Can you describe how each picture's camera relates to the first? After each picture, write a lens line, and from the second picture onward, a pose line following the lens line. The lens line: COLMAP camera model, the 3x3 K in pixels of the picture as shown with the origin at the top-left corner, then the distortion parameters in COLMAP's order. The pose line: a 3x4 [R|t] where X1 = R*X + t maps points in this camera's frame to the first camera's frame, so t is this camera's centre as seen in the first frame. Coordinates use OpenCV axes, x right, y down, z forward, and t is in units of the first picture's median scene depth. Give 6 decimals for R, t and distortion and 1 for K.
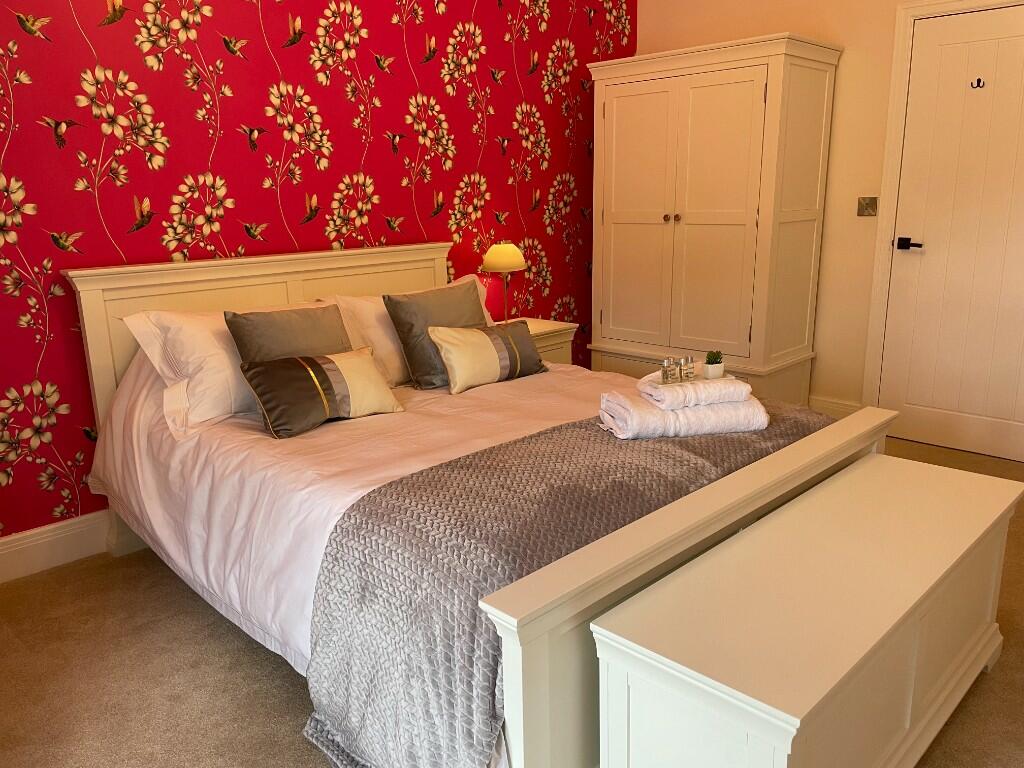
lens RADIAL K [[692.2, 0, 511.4], [0, 692.2, 335.8], [0, 0, 1]] dist [0.055454, -0.058317]
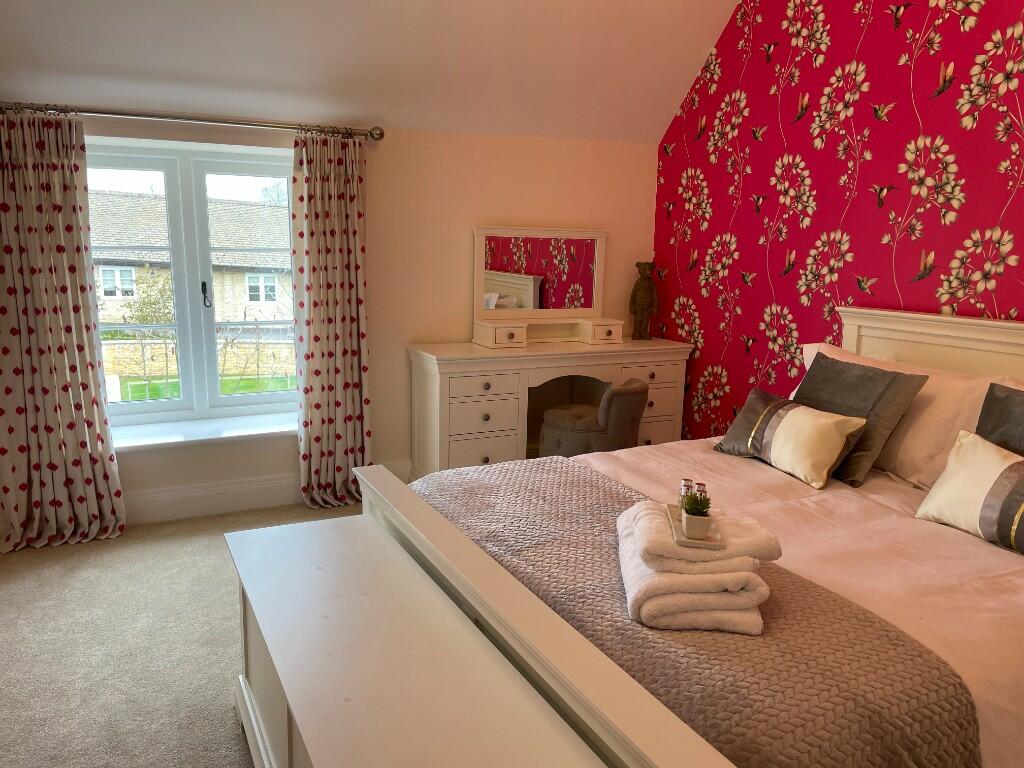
lens RADIAL K [[770.3, 0, 514.4], [0, 770.3, 392.6], [0, 0, 1]] dist [0.101405, -0.134695]
pose [[-0.242164, 0.199195, -0.949567, 0.957836], [-0.206999, 0.945557, 0.251144, -0.190577], [0.947897, 0.257378, -0.187746, 0.793645]]
